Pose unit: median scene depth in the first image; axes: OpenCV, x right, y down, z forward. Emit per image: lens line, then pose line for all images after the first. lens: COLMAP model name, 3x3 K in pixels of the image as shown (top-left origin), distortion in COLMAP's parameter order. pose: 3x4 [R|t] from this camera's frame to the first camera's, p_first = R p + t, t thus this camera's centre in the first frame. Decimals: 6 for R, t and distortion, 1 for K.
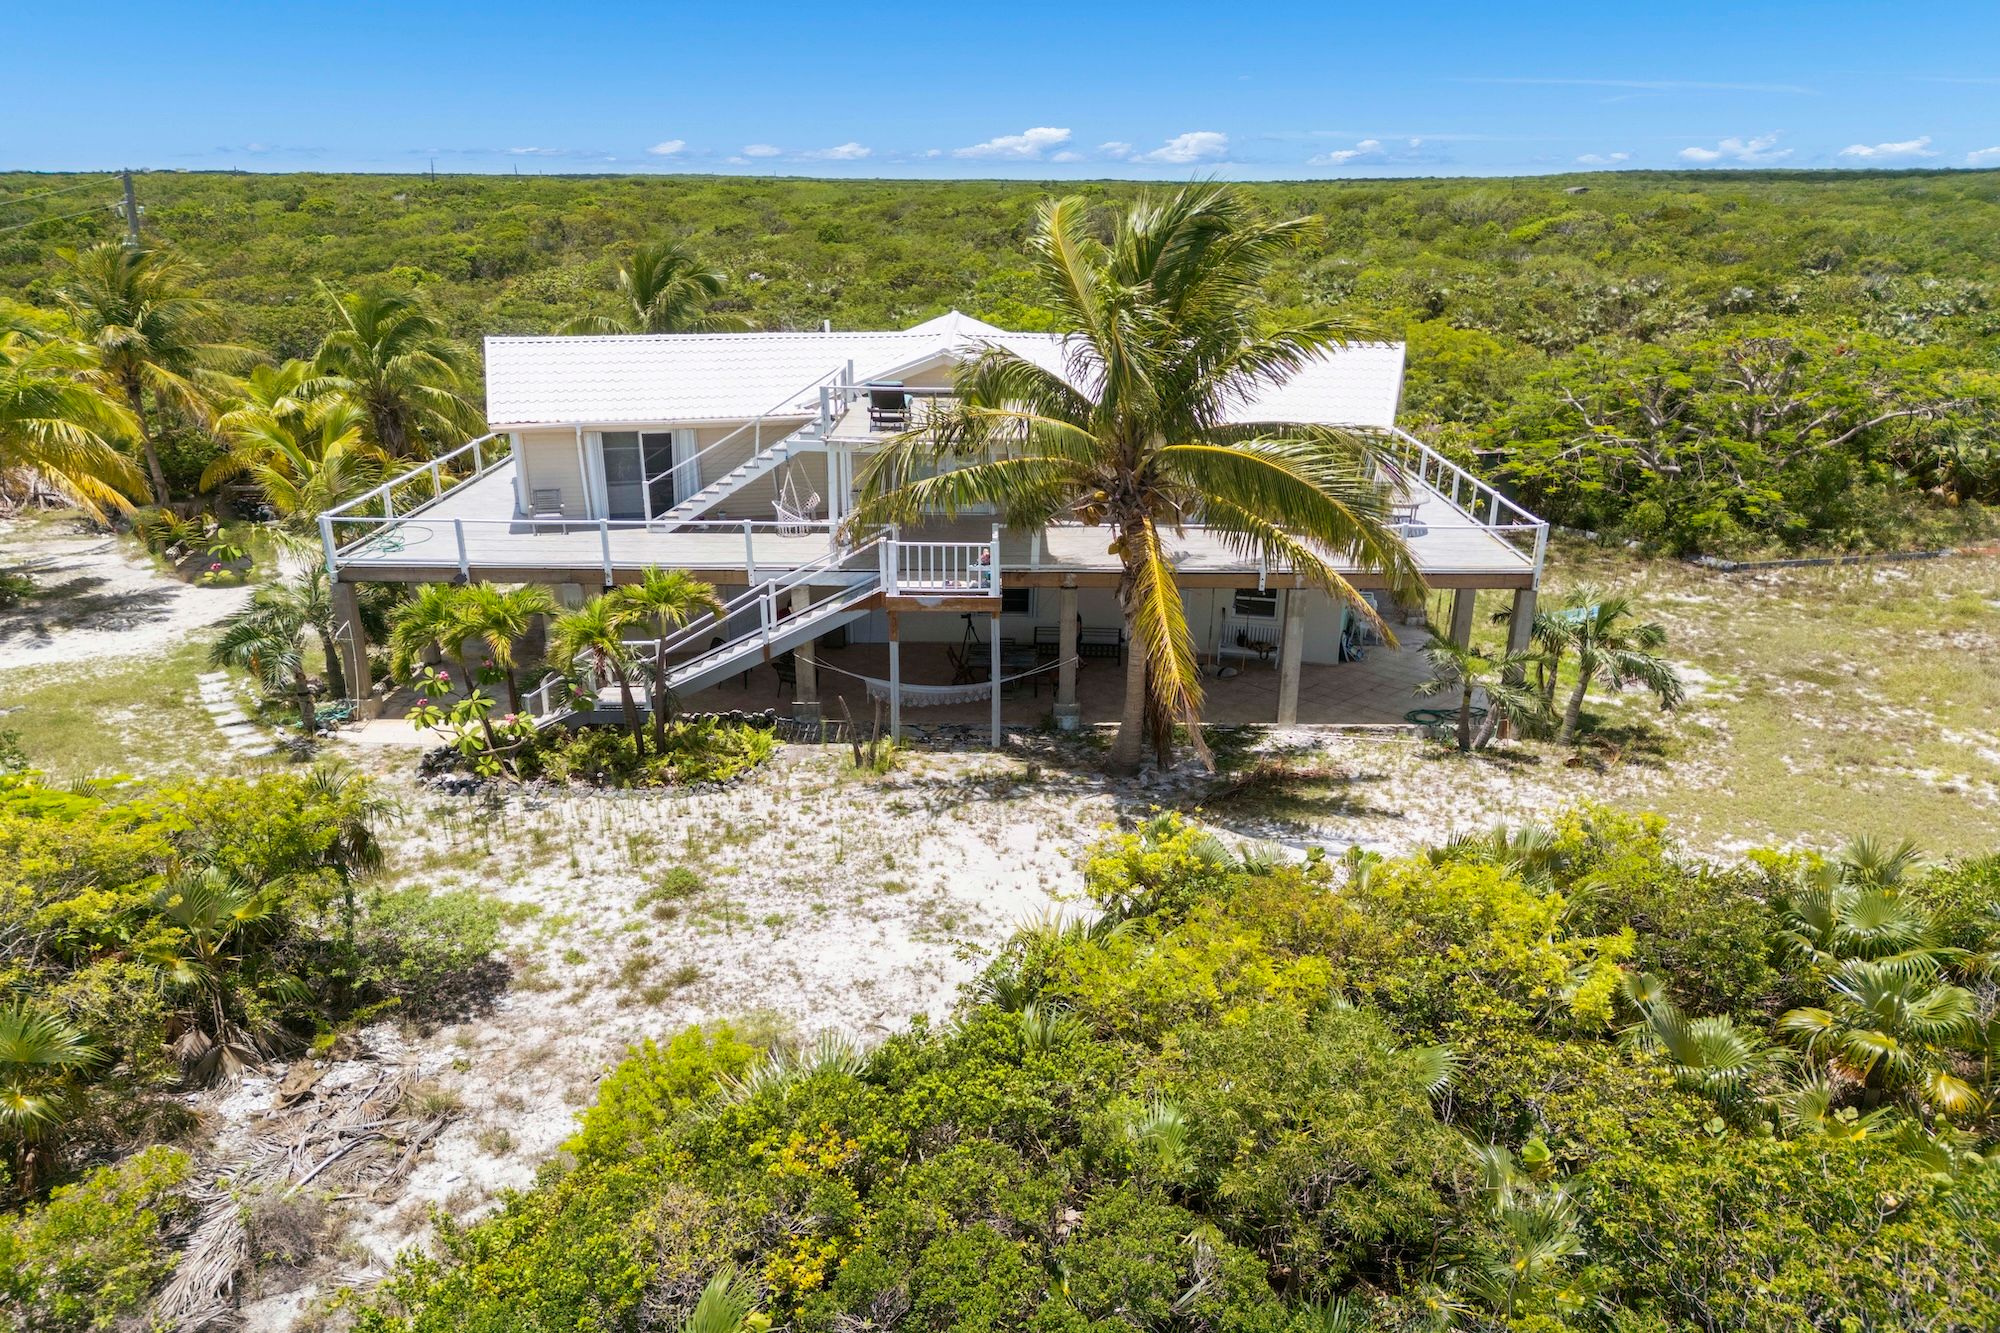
lens RADIAL K [[1434.6, 0, 995.9], [0, 1434.6, 704.7], [0, 0, 1]] dist [0.077065, -0.075129]
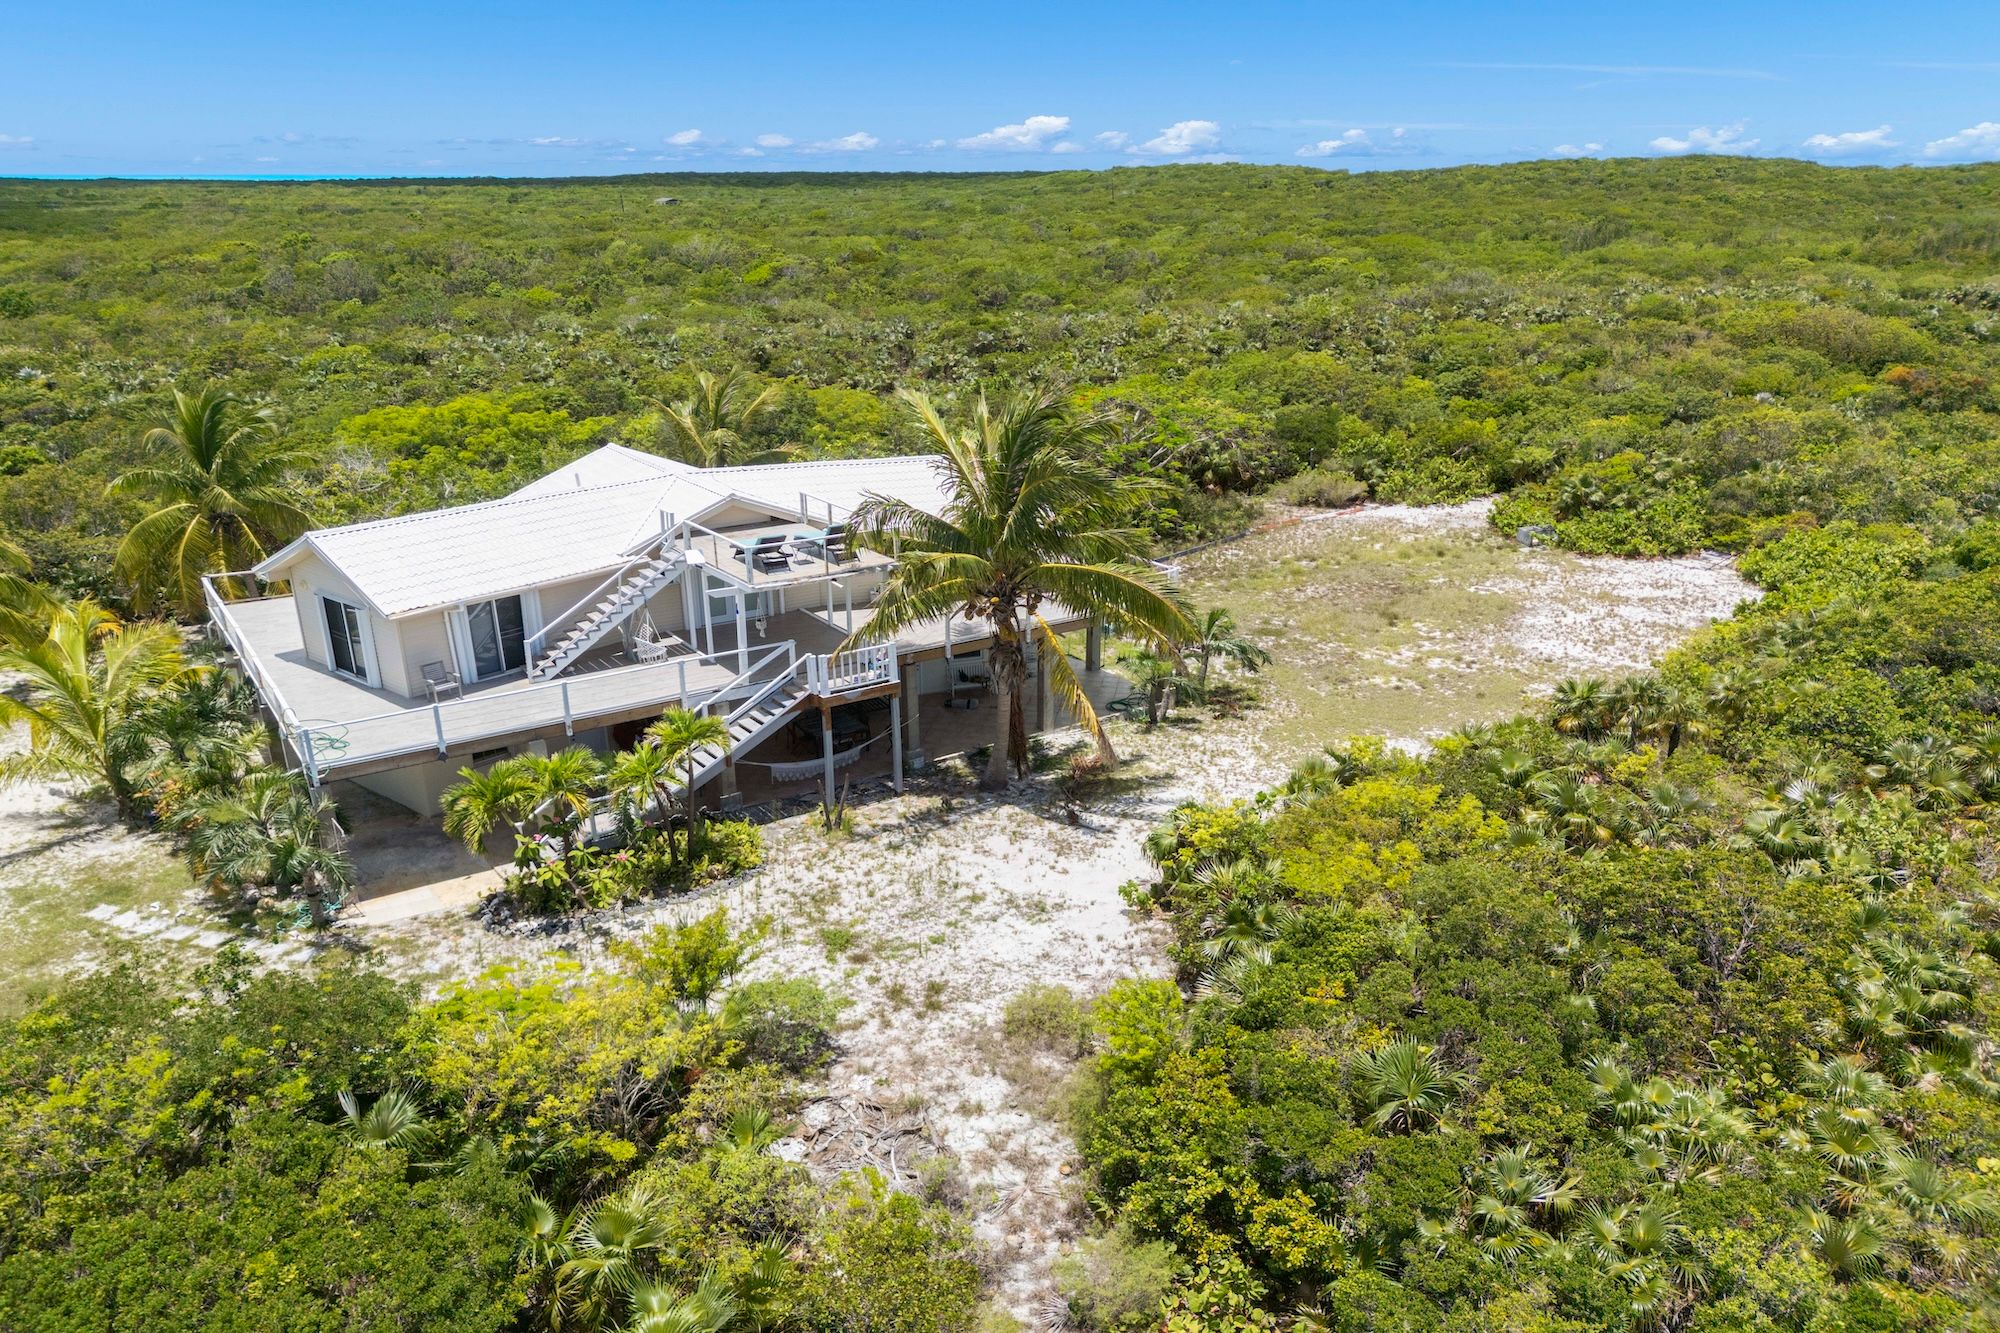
lens RADIAL K [[1380.2, 0, 1000.0], [0, 1380.2, 666.5], [0, 0, 1]] dist [0.035962, -0.001215]
pose [[0.843541, -0.184973, 0.504205, -0.525837], [0.198277, 0.979754, 0.027714, -0.098252], [-0.499123, 0.076595, 0.863139, -0.155671]]
